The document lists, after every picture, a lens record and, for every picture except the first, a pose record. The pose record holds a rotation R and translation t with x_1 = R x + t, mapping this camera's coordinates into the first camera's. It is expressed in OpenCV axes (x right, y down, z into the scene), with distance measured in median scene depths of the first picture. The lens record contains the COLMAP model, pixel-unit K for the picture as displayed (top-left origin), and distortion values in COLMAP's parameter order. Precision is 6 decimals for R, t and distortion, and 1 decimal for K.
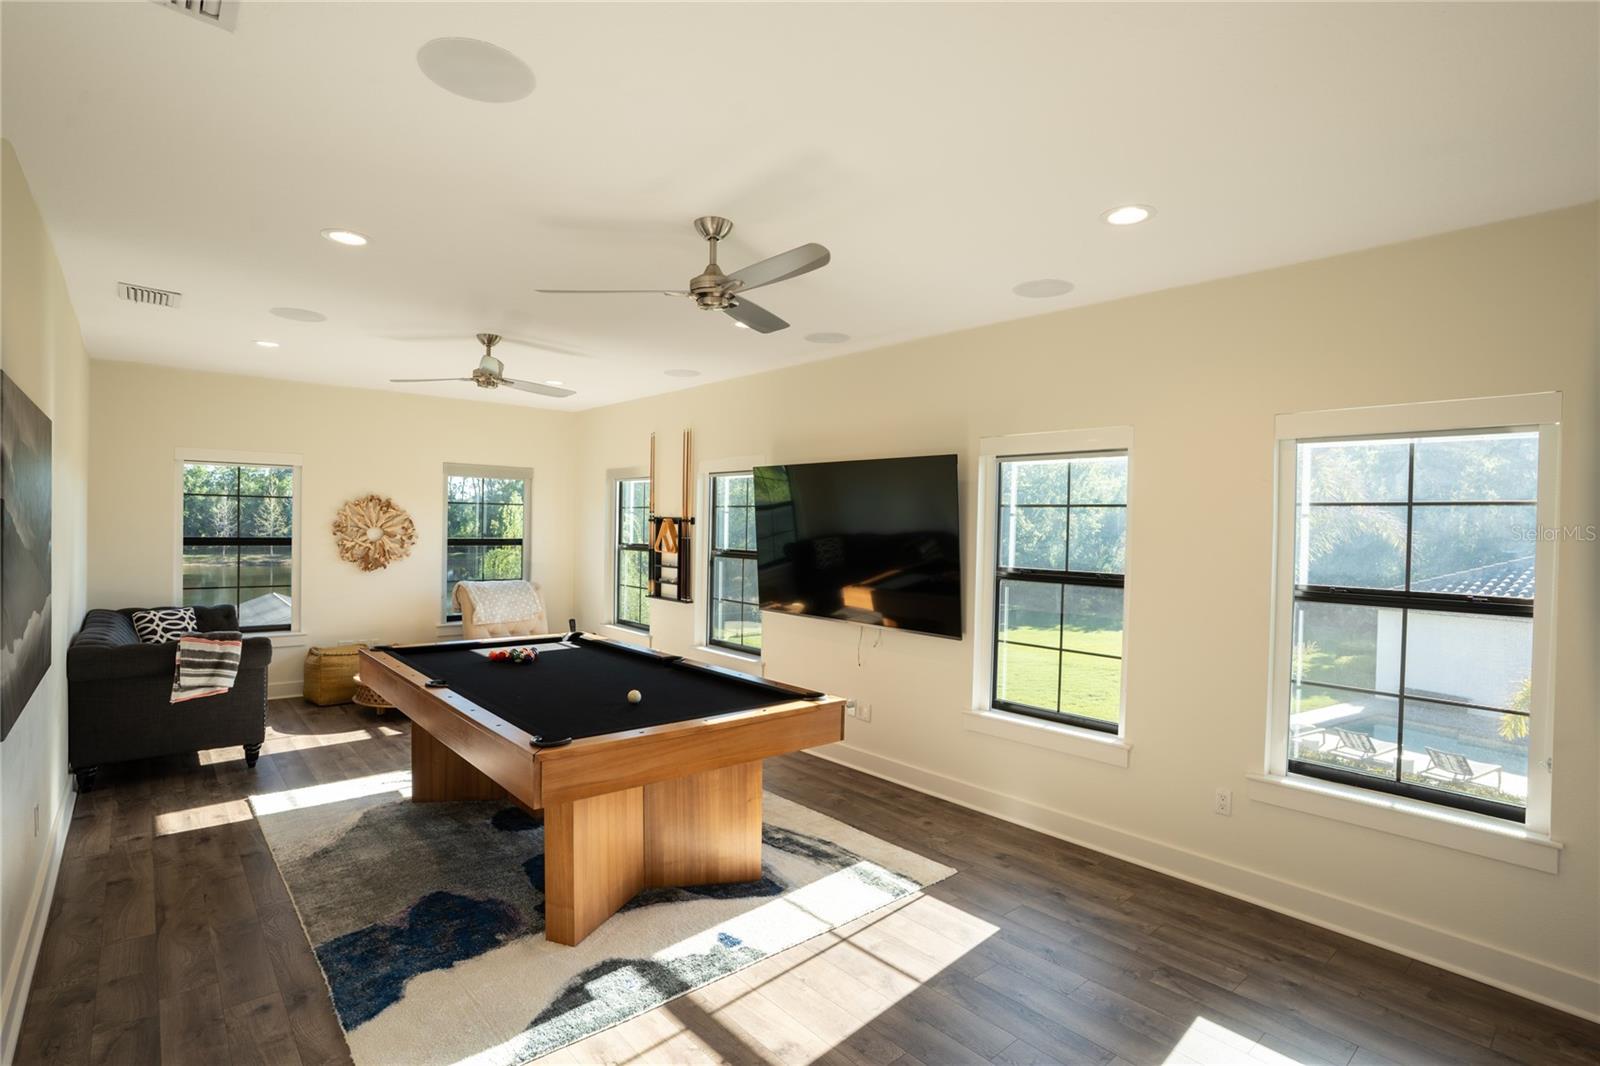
lens RADIAL K [[781.9, 0, 800.0], [0, 781.9, 533.0], [0, 0, 1]] dist [-0.081617, 0.037664]
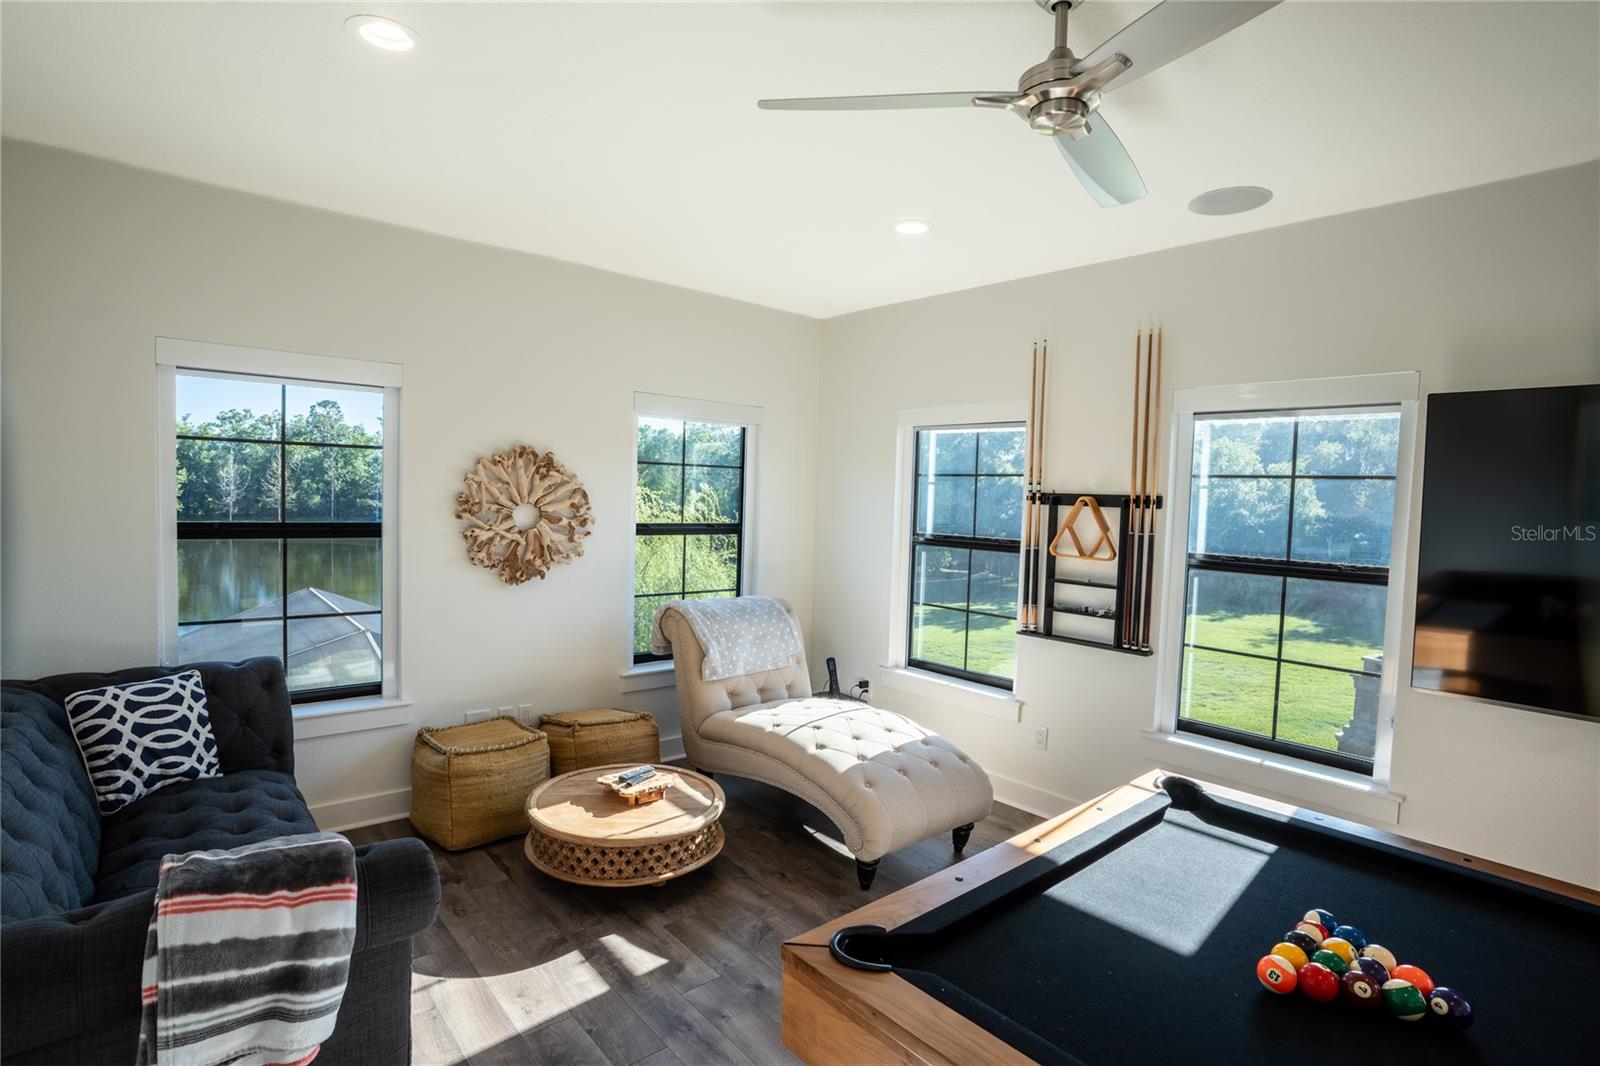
lens RADIAL K [[759.2, 0, 744.8], [0, 759.2, 537.9], [0, 0, 1]] dist [-0.036611, 0.027799]
pose [[0.998808, 0.011207, -0.047504, -0.382160], [-0.008996, 0.998877, 0.046519, -0.010395], [0.047972, -0.046036, 0.997787, 0.474836]]
